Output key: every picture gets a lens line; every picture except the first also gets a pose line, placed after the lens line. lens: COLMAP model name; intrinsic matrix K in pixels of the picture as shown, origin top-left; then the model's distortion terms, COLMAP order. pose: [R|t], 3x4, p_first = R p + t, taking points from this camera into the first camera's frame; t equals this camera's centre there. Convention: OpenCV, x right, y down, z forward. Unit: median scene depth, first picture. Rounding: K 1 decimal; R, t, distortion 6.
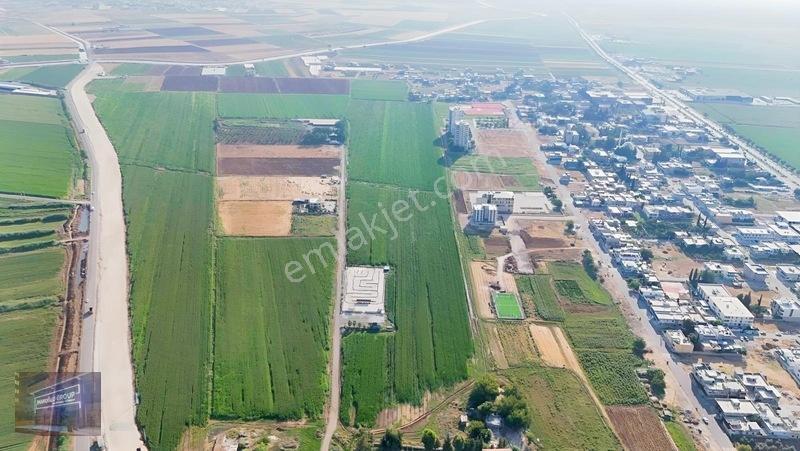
lens RADIAL K [[589.8, 0, 401.3], [0, 589.8, 225.7], [0, 0, 1]] dist [0.071597, -0.071333]
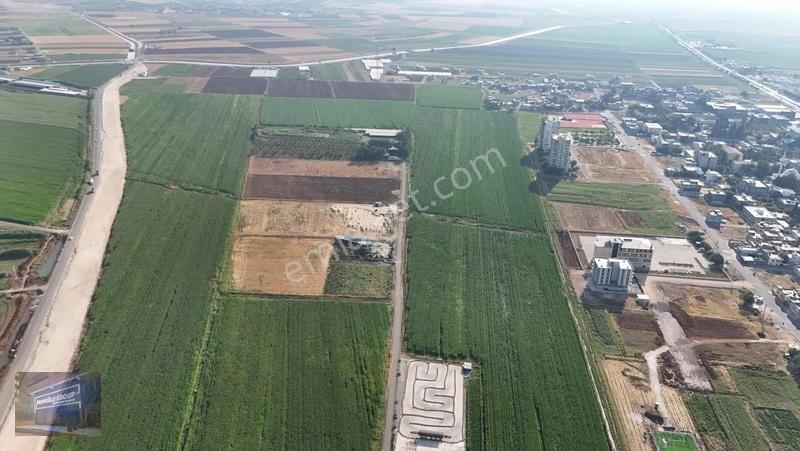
lens RADIAL K [[591.5, 0, 401.5], [0, 591.5, 225.7], [0, 0, 1]] dist [0.062895, -0.059649]
pose [[0.994575, 0.038962, -0.096450, -0.027928], [-0.040792, 0.999022, -0.017071, -0.044846], [0.095691, 0.020913, 0.995191, 0.254556]]
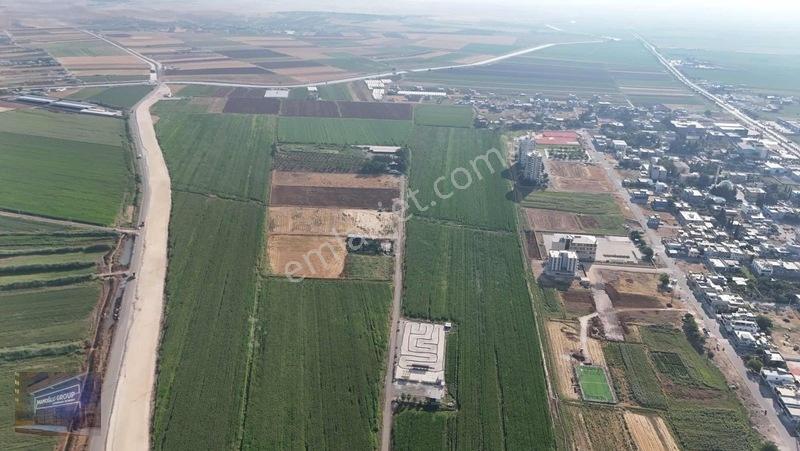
lens RADIAL K [[589.8, 0, 401.3], [0, 589.8, 225.7], [0, 0, 1]] dist [0.071597, -0.071333]
pose [[0.994609, 0.036304, -0.097138, -0.010072], [-0.039753, 0.998637, -0.033807, -0.029113], [0.095779, 0.037486, 0.994697, 0.088964]]
